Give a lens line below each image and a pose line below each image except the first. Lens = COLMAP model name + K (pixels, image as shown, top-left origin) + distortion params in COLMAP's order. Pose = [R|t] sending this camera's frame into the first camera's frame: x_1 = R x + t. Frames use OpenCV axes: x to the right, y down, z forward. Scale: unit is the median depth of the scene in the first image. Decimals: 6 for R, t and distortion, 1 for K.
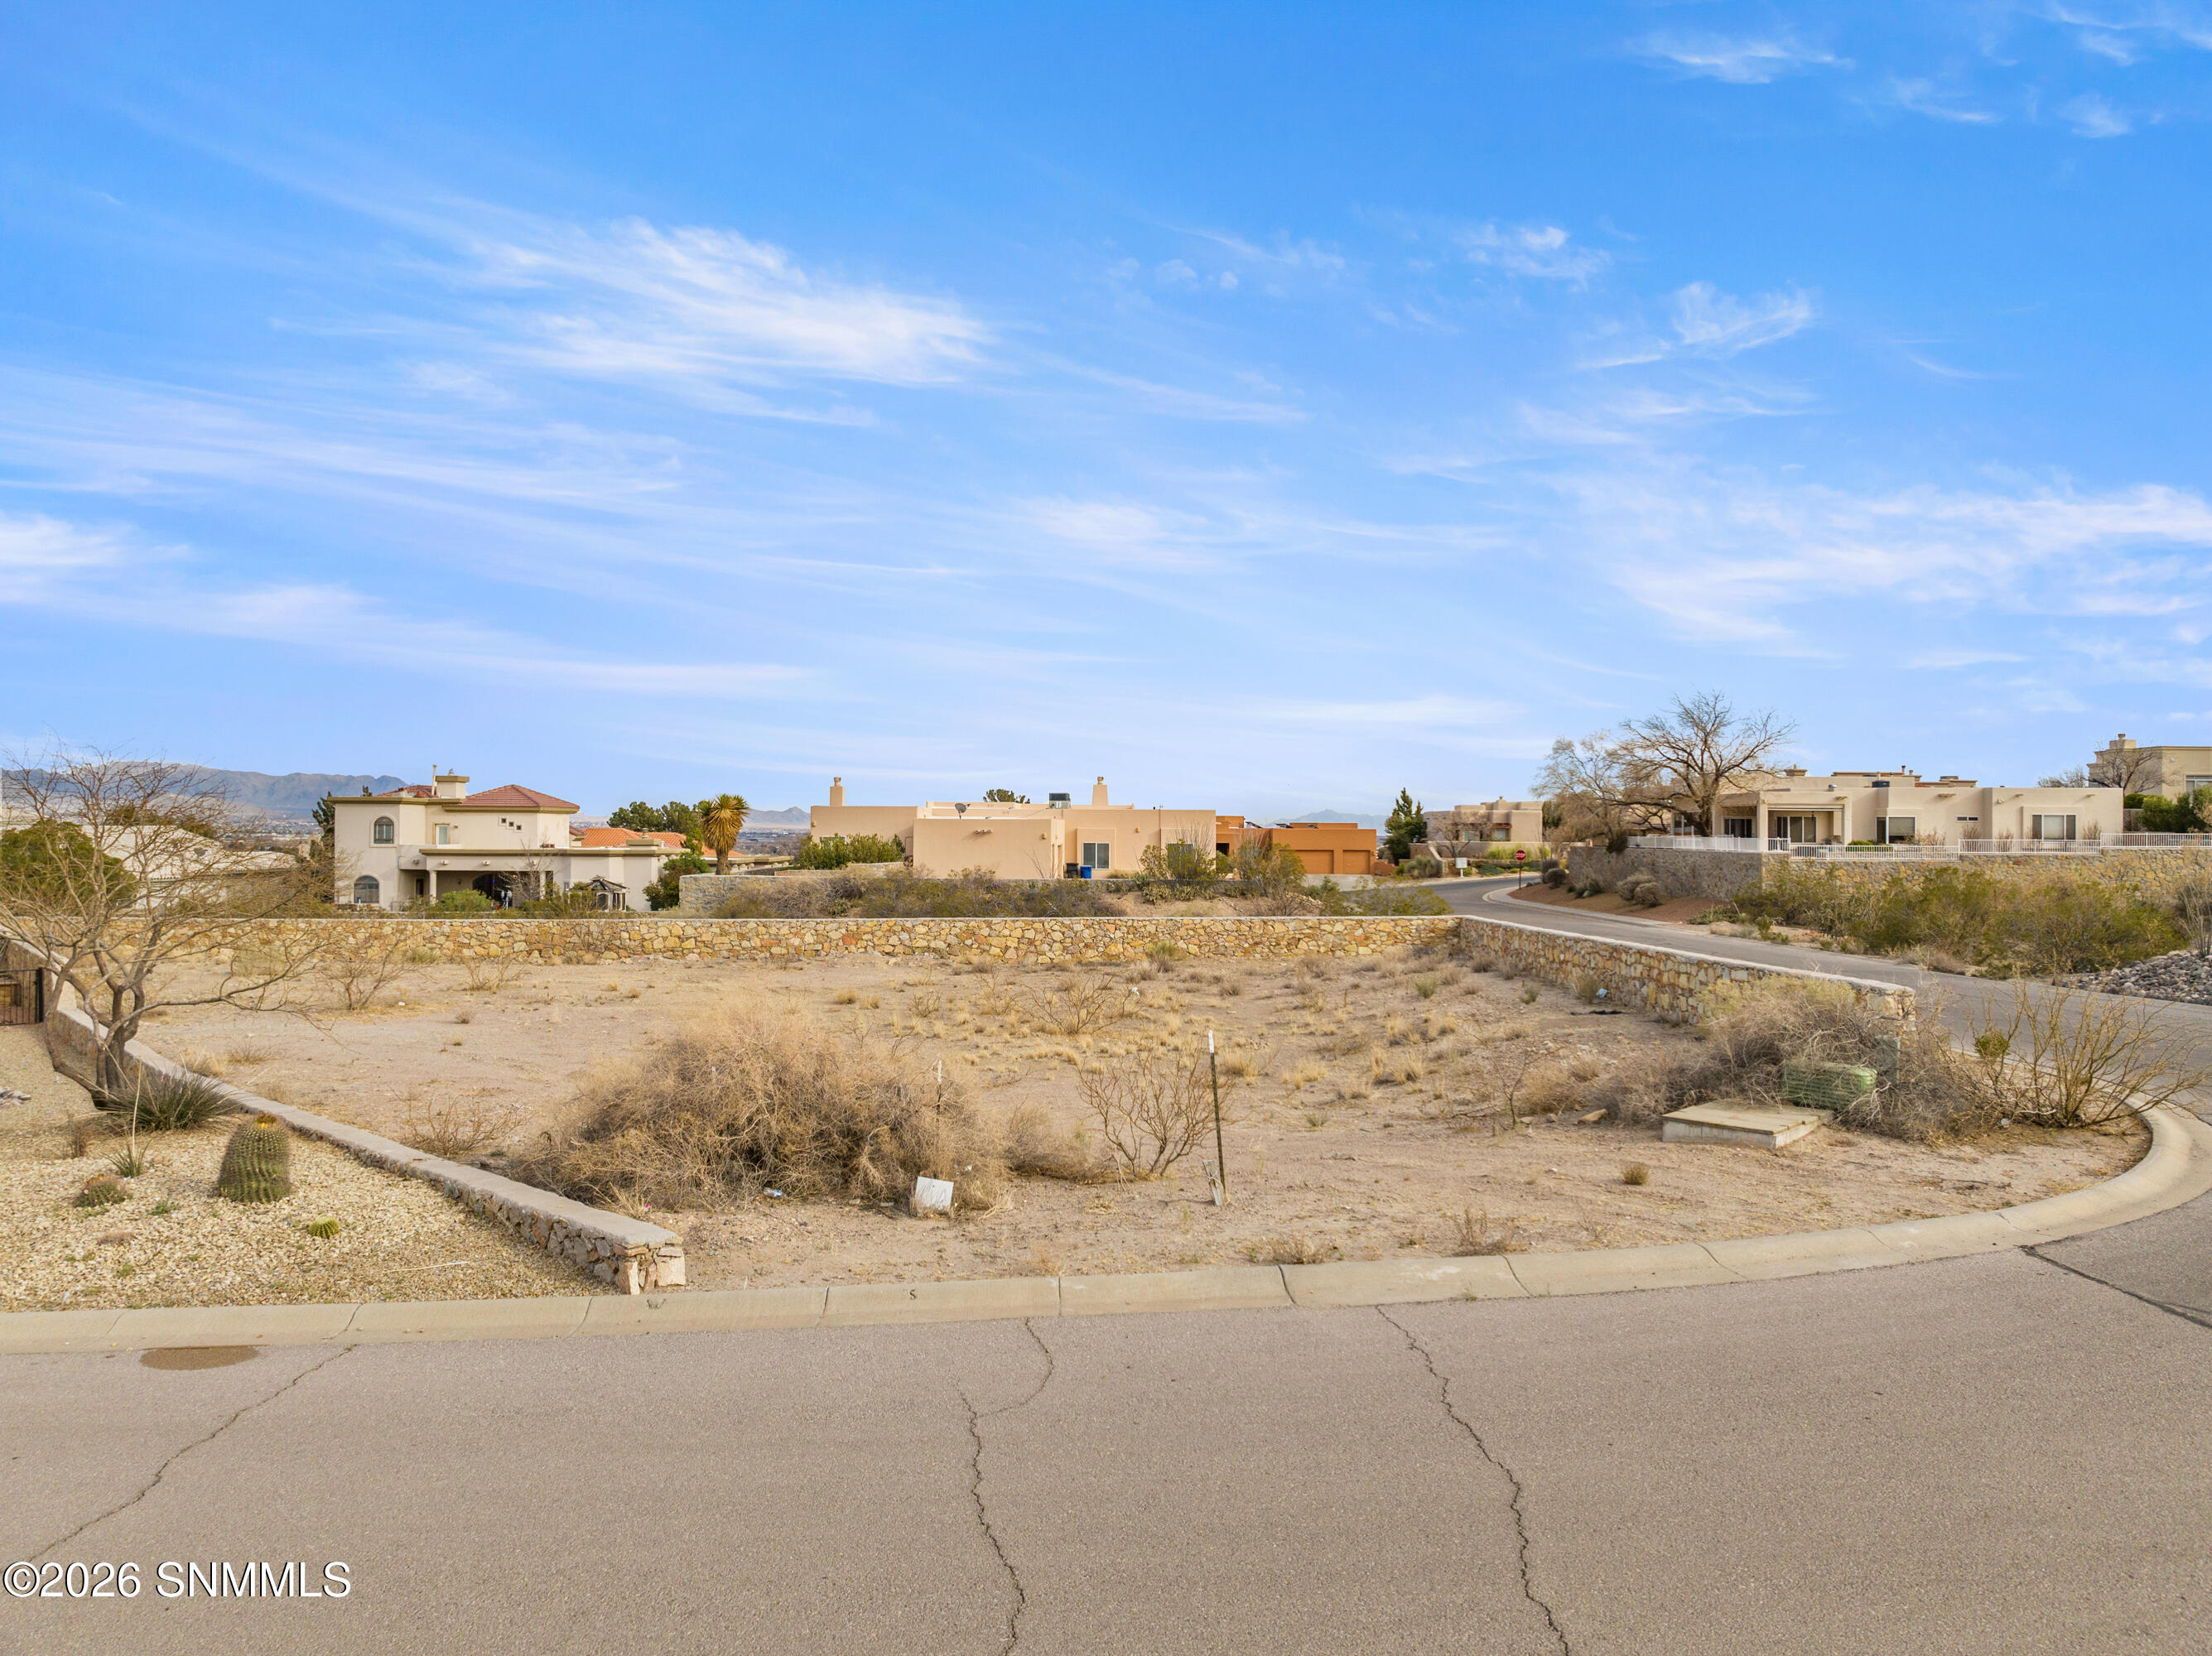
lens RADIAL K [[1555.6, 0, 1109.4], [0, 1555.6, 817.7], [0, 0, 1]] dist [-0.041439, 0.007271]
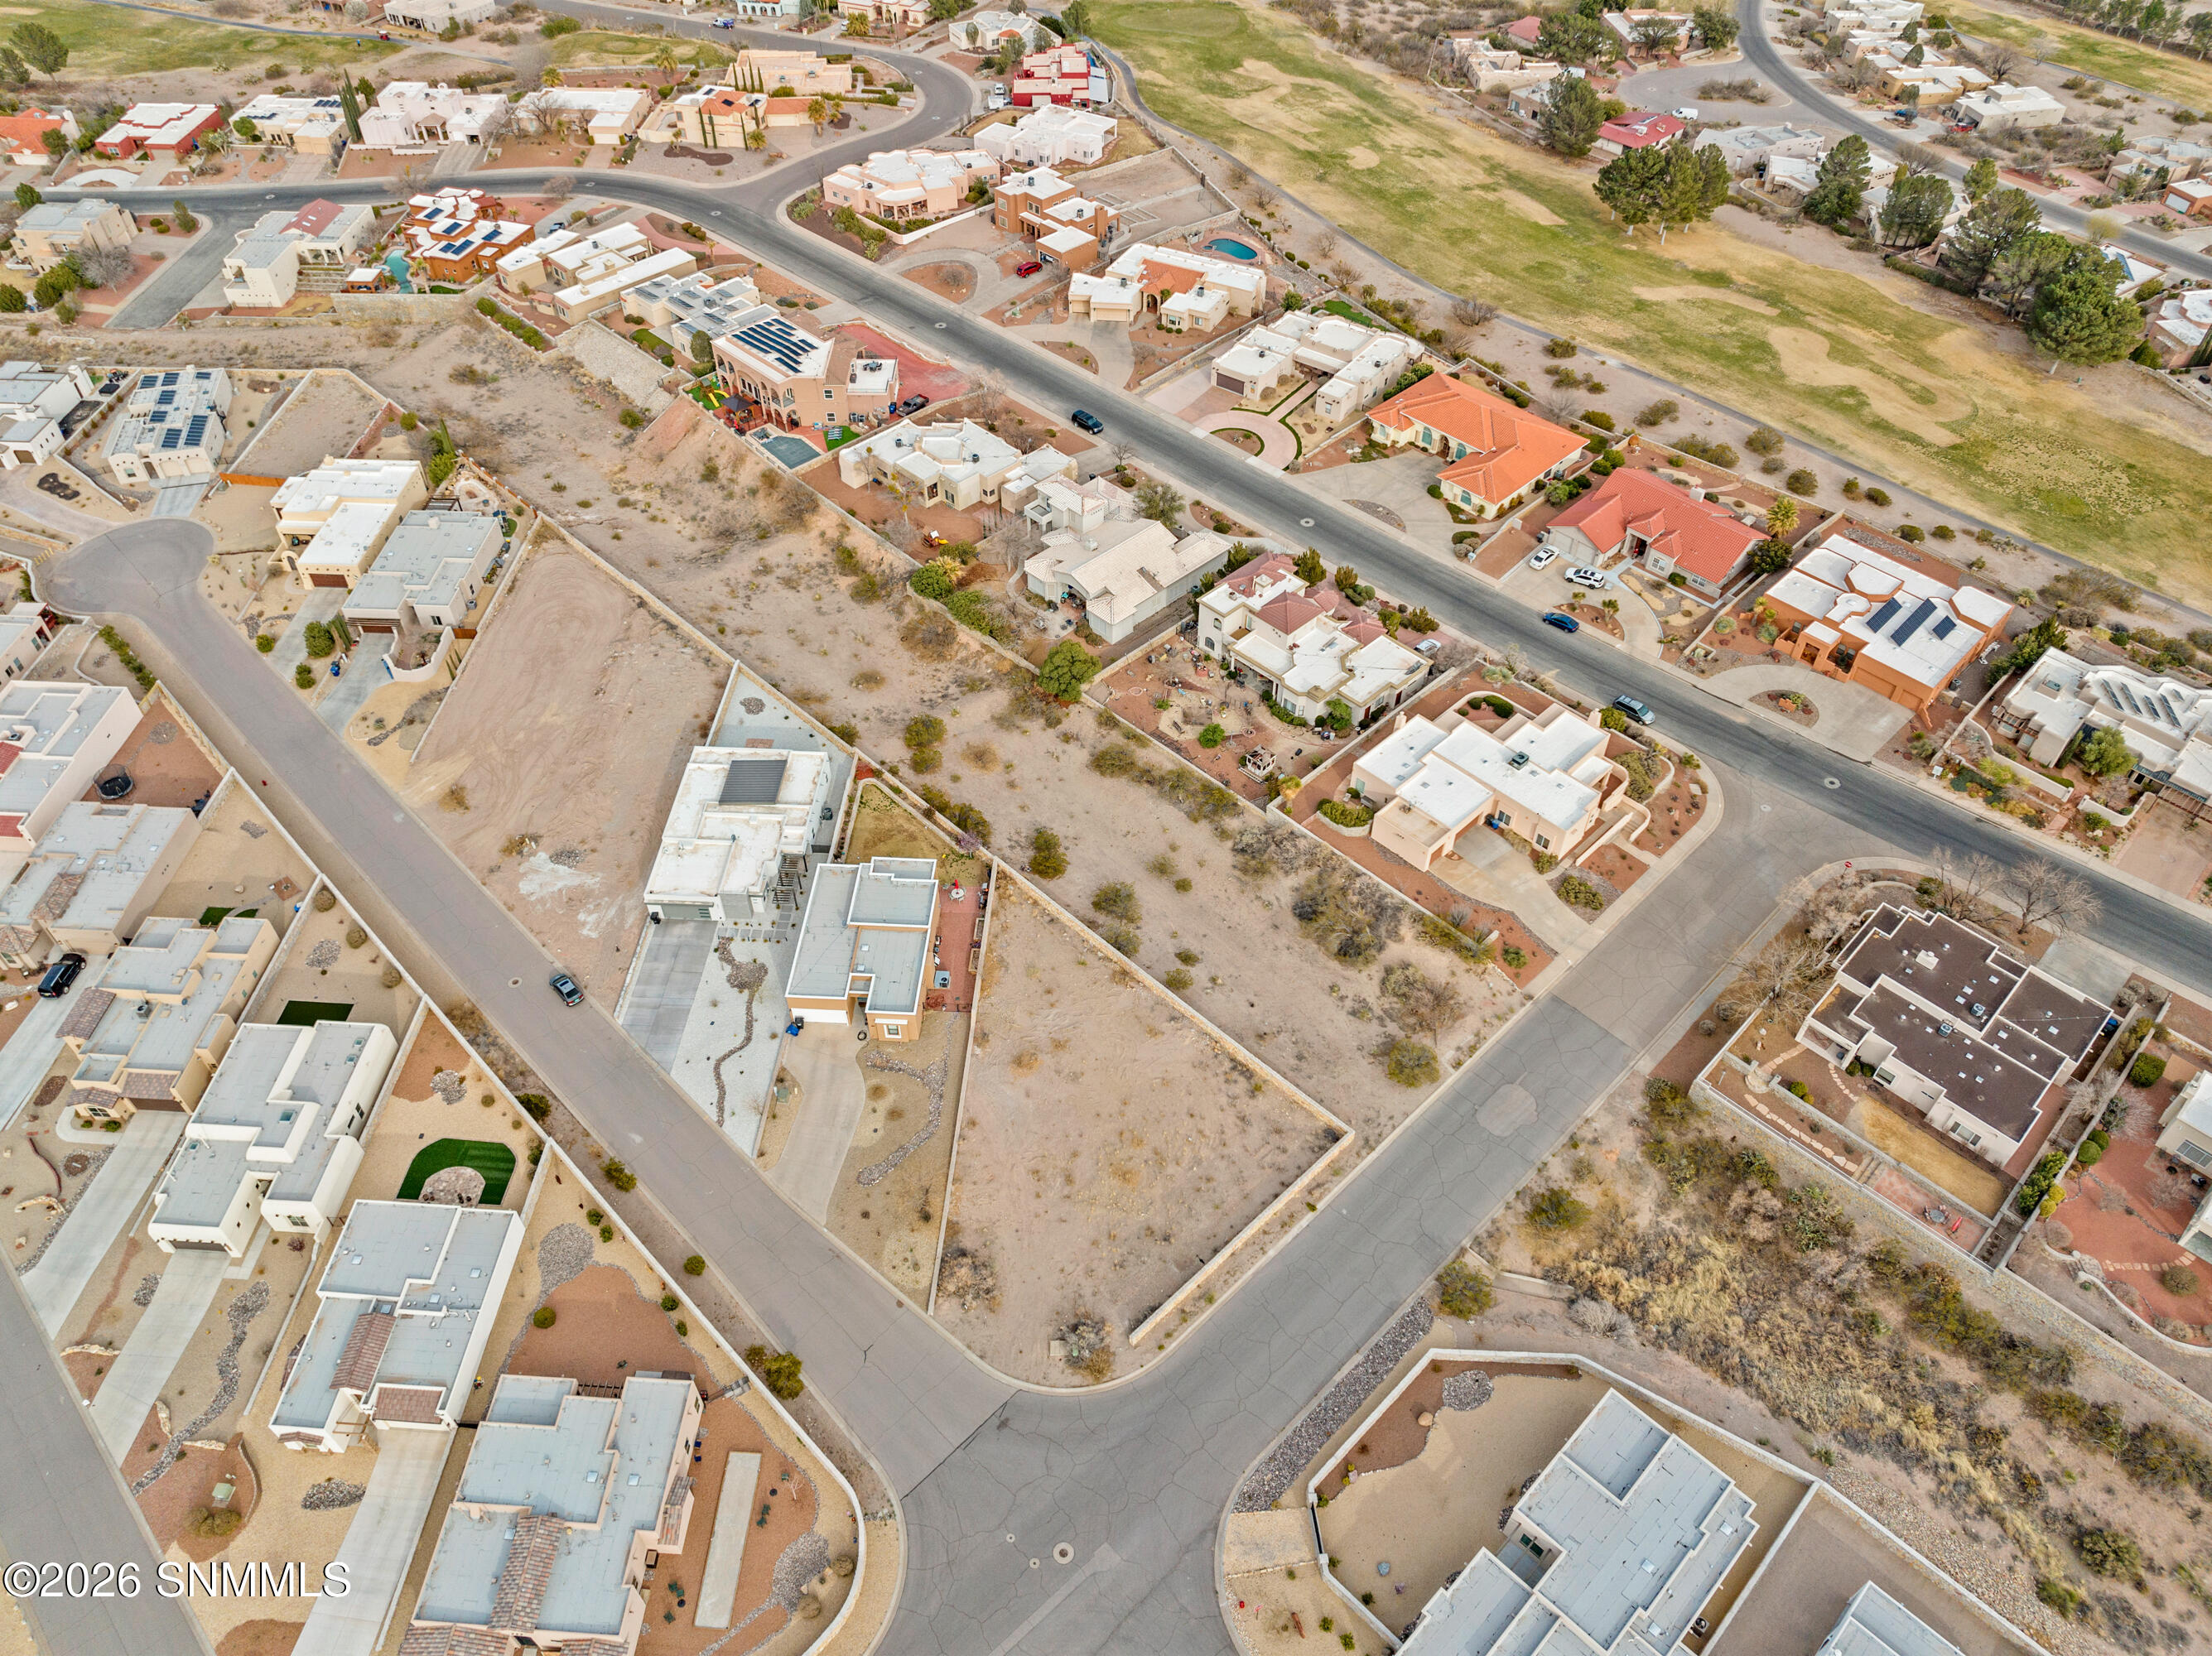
lens RADIAL K [[1555.6, 0, 1114.2], [0, 1555.6, 809.5], [0, 0, 1]] dist [-0.041439, 0.007271]
pose [[0.722386, 0.486464, -0.491438, 0.631633], [0.006356, 0.705994, 0.708190, -1.462736], [0.691461, -0.514710, 0.506908, -0.277356]]
